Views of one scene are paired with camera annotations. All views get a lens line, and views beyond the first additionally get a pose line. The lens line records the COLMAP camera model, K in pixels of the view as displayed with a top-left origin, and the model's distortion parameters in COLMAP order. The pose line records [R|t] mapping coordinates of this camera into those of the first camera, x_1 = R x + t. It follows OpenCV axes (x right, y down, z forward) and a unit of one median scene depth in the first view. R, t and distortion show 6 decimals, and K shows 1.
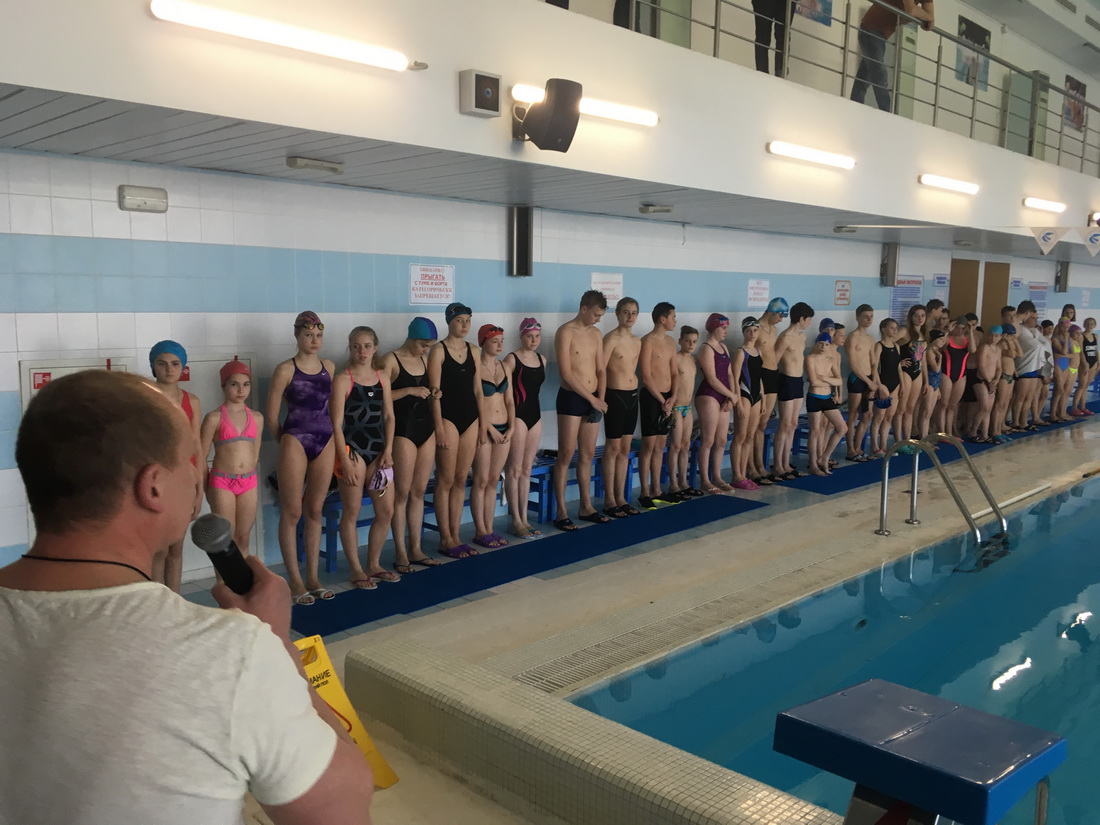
lens RADIAL K [[930.7, 0, 549.2], [0, 930.7, 412.8], [0, 0, 1]] dist [0.004768, -0.020981]
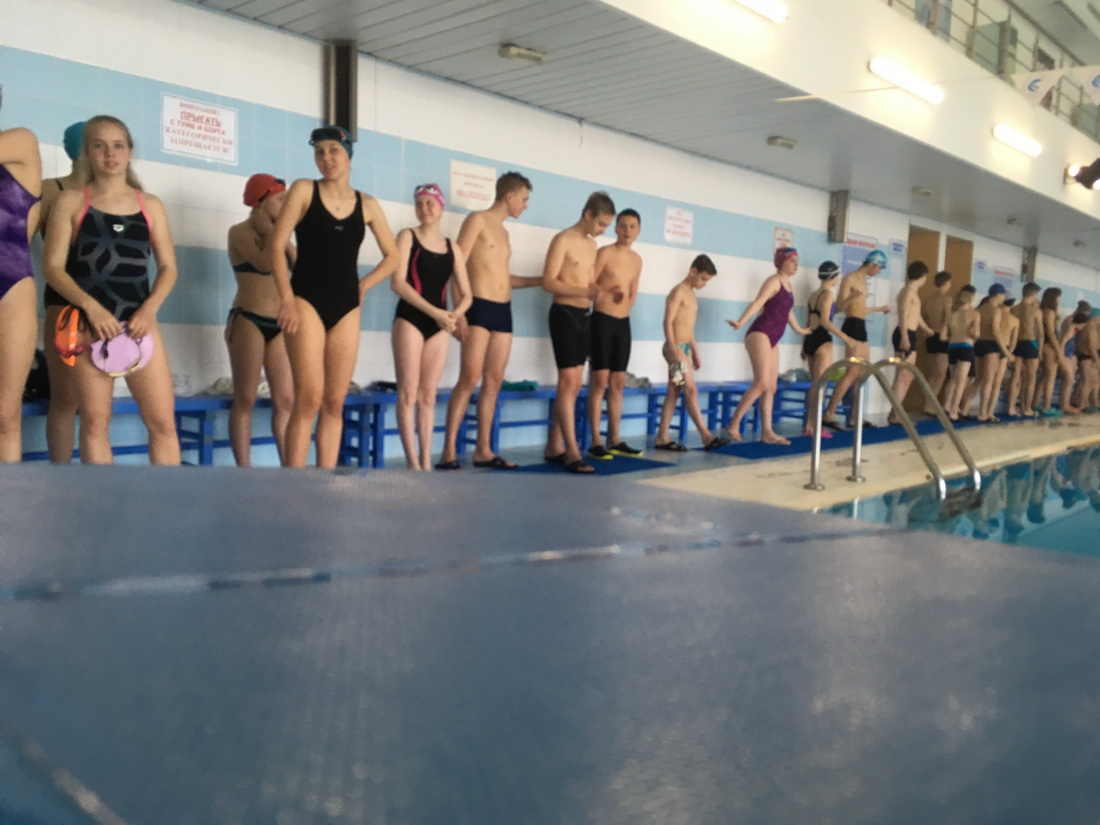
lens RADIAL K [[930.7, 0, 550.4], [0, 930.7, 413.4], [0, 0, 1]] dist [0.004768, -0.020981]
pose [[0.999048, 0.019821, 0.038851, 0.083738], [-0.018394, 0.999155, -0.036748, 0.071194], [-0.039546, 0.035998, 0.998569, 0.189042]]
